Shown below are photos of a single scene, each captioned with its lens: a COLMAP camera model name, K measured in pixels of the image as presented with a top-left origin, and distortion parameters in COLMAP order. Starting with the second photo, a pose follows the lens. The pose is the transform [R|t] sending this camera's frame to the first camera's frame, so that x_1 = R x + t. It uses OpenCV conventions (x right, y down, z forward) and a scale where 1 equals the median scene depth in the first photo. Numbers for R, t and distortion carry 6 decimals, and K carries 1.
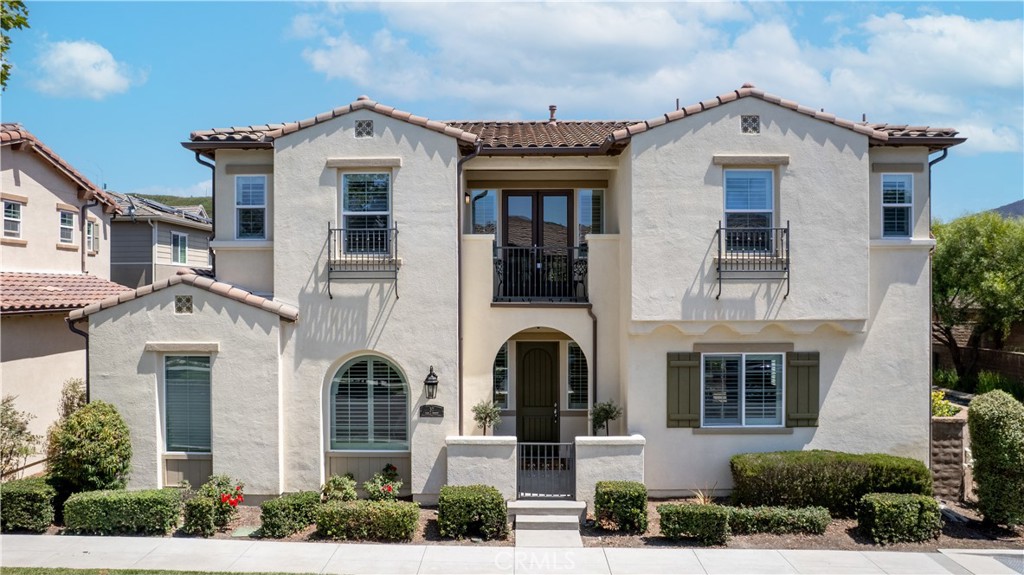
lens RADIAL K [[650.9, 0, 504.4], [0, 650.9, 291.1], [0, 0, 1]] dist [-0.022550, -0.001559]
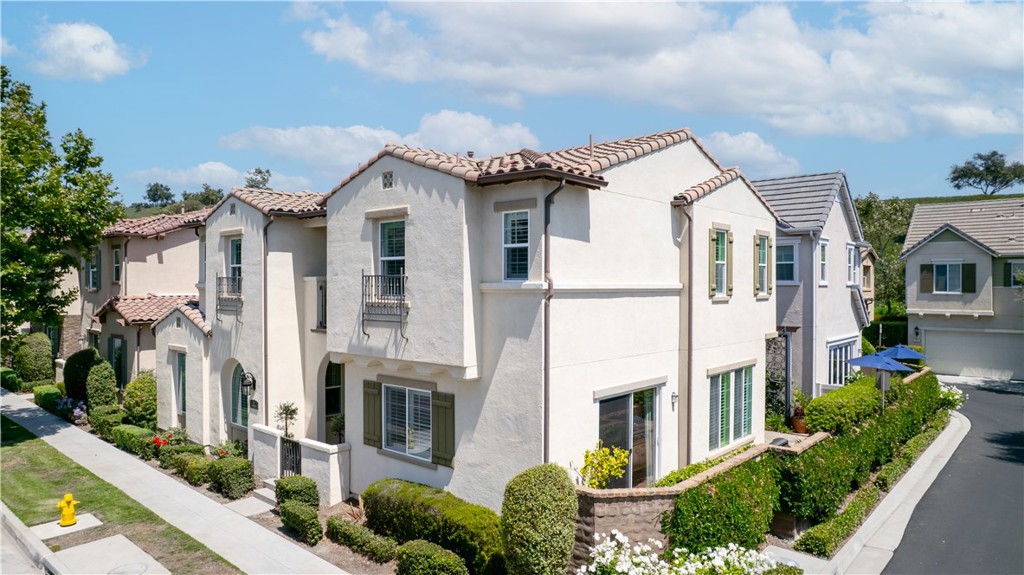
lens RADIAL K [[650.9, 0, 509.1], [0, 650.9, 288.0], [0, 0, 1]] dist [-0.022550, -0.001559]
pose [[0.753329, 0.004157, -0.657631, 1.218873], [-0.007460, 0.999970, -0.002225, -0.070730], [0.657602, 0.006582, 0.753337, 0.292764]]
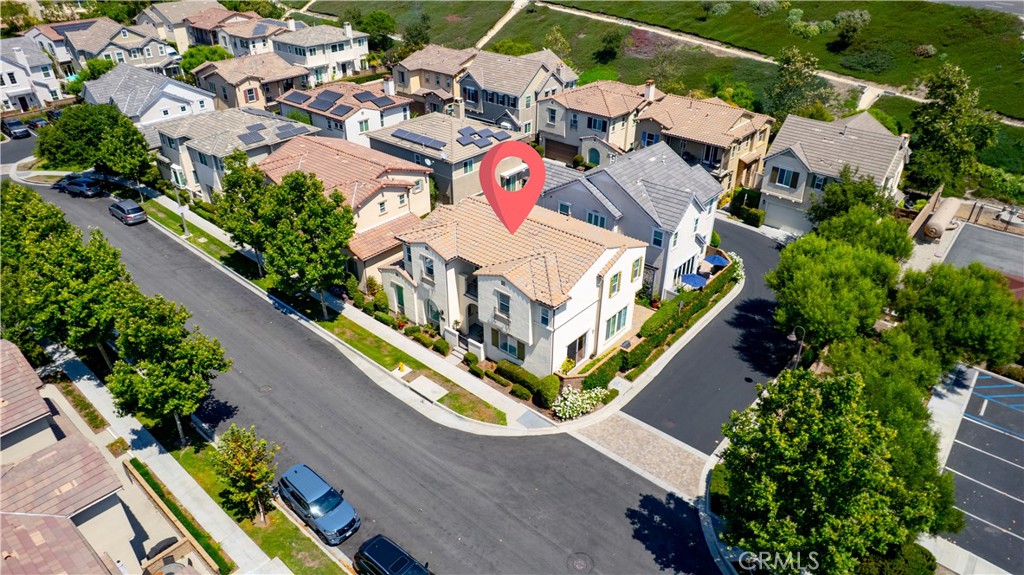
lens RADIAL K [[650.9, 0, 517.4], [0, 650.9, 286.8], [0, 0, 1]] dist [-0.022550, -0.001559]
pose [[0.767743, 0.330669, -0.548843, 2.242410], [-0.012921, 0.864369, 0.502692, -1.897229], [0.640628, -0.378847, 0.667886, -1.201749]]
